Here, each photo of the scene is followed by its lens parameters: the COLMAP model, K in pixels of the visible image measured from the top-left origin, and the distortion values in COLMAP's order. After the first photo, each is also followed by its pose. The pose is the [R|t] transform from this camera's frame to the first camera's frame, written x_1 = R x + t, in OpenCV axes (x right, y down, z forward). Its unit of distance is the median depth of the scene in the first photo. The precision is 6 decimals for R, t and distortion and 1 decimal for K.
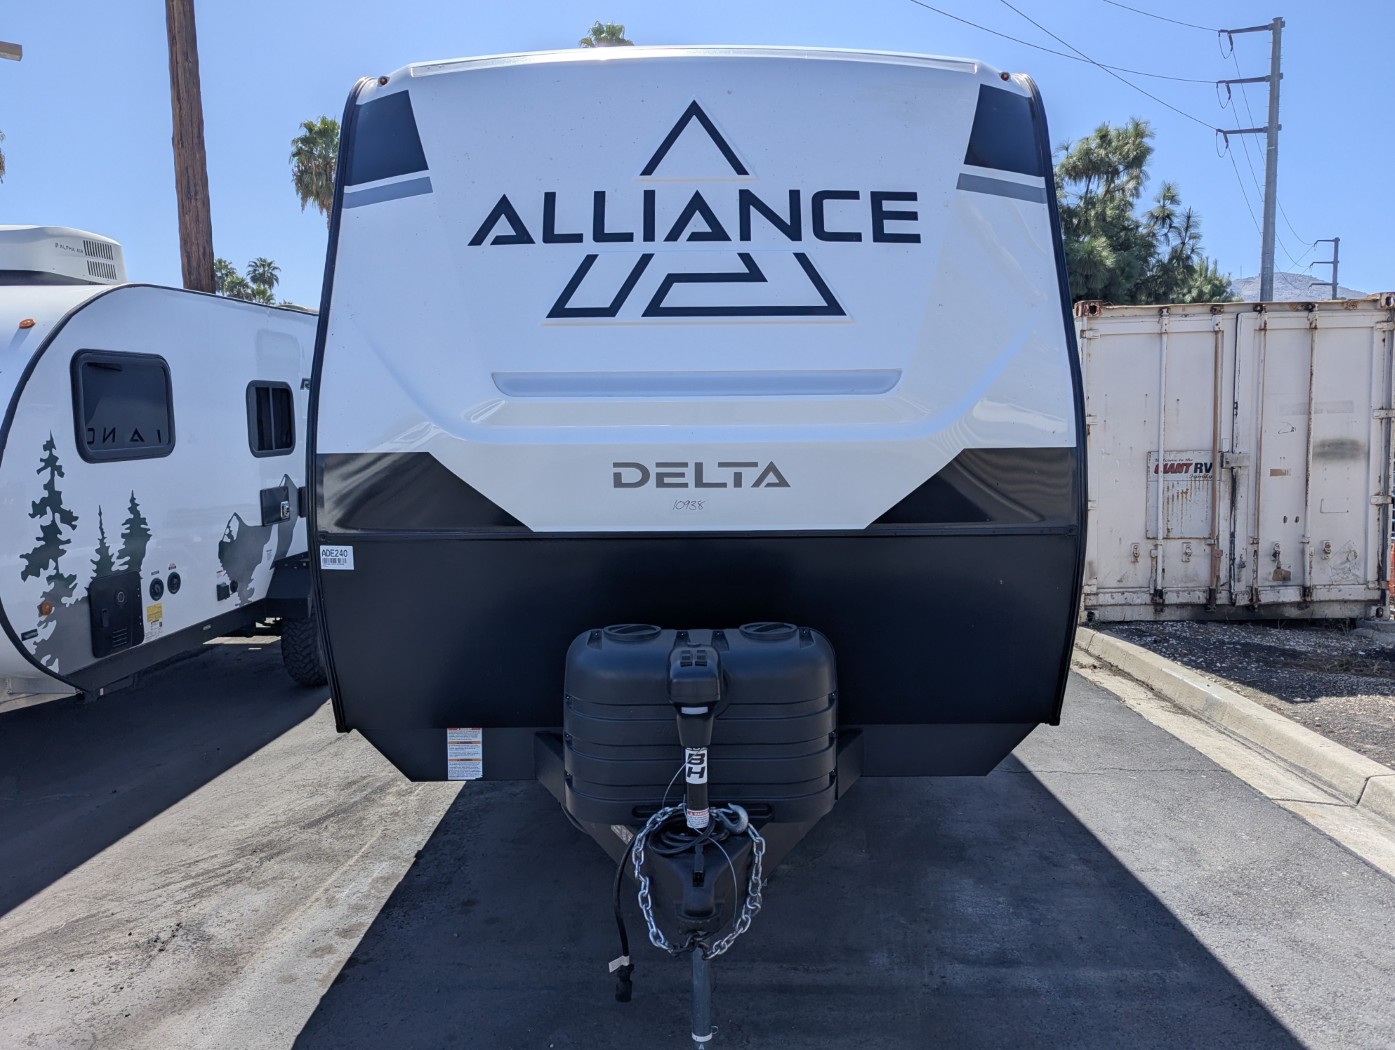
lens RADIAL K [[992.3, 0, 697.5], [0, 992.3, 525.0], [0, 0, 1]] dist [0.039935, -0.002486]
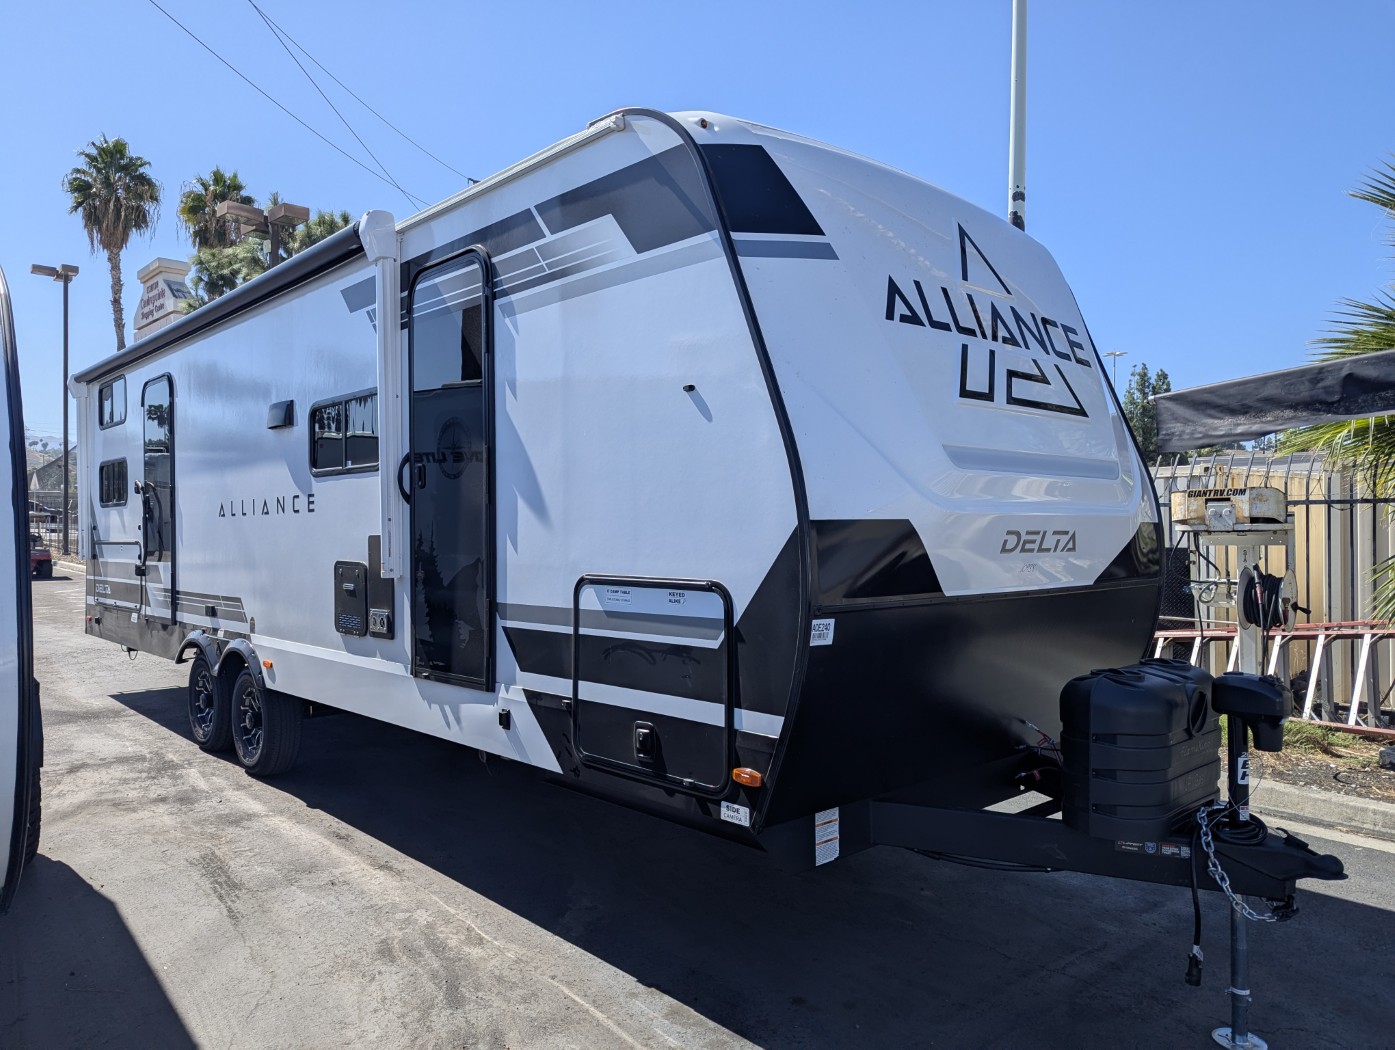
lens RADIAL K [[978.9, 0, 675.3], [0, 978.9, 541.7], [0, 0, 1]] dist [0.033440, -0.002627]
pose [[0.745484, -0.000847, 0.666523, -1.061977], [0.047476, 0.997527, -0.051833, -0.010300], [-0.664831, 0.070284, 0.743680, 0.410278]]
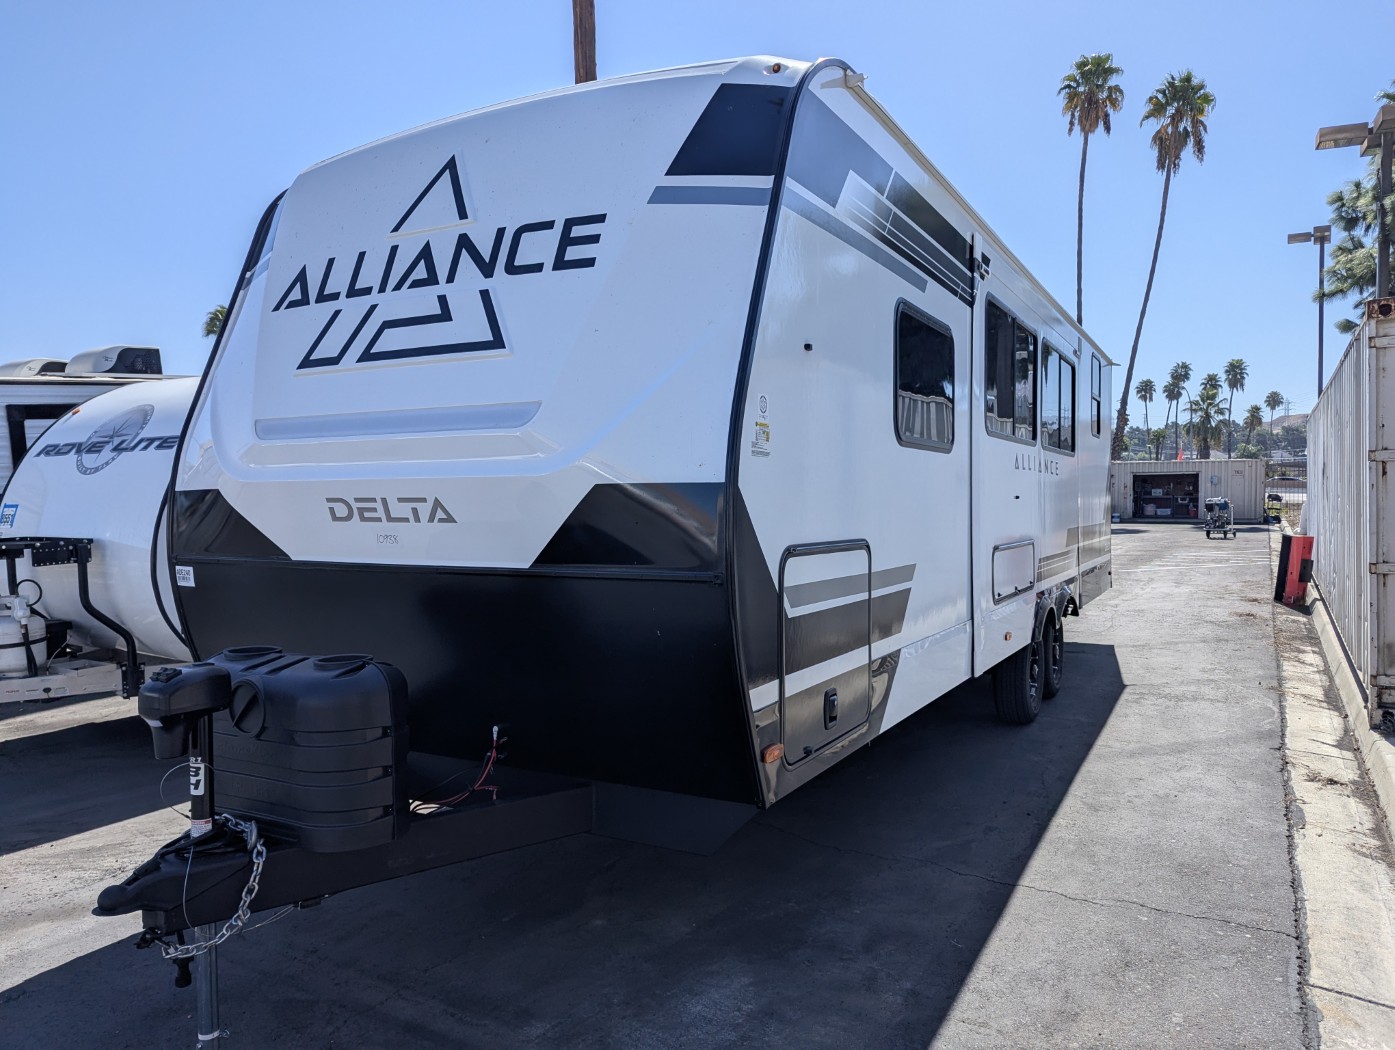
lens RADIAL K [[975.0, 0, 692.0], [0, 975.0, 533.1], [0, 0, 1]] dist [0.027993, -0.002914]
pose [[0.874170, 0.019081, -0.485244, 0.756295], [-0.039083, 0.998751, -0.031135, -0.006514], [0.484044, 0.046182, 0.873824, 0.250753]]
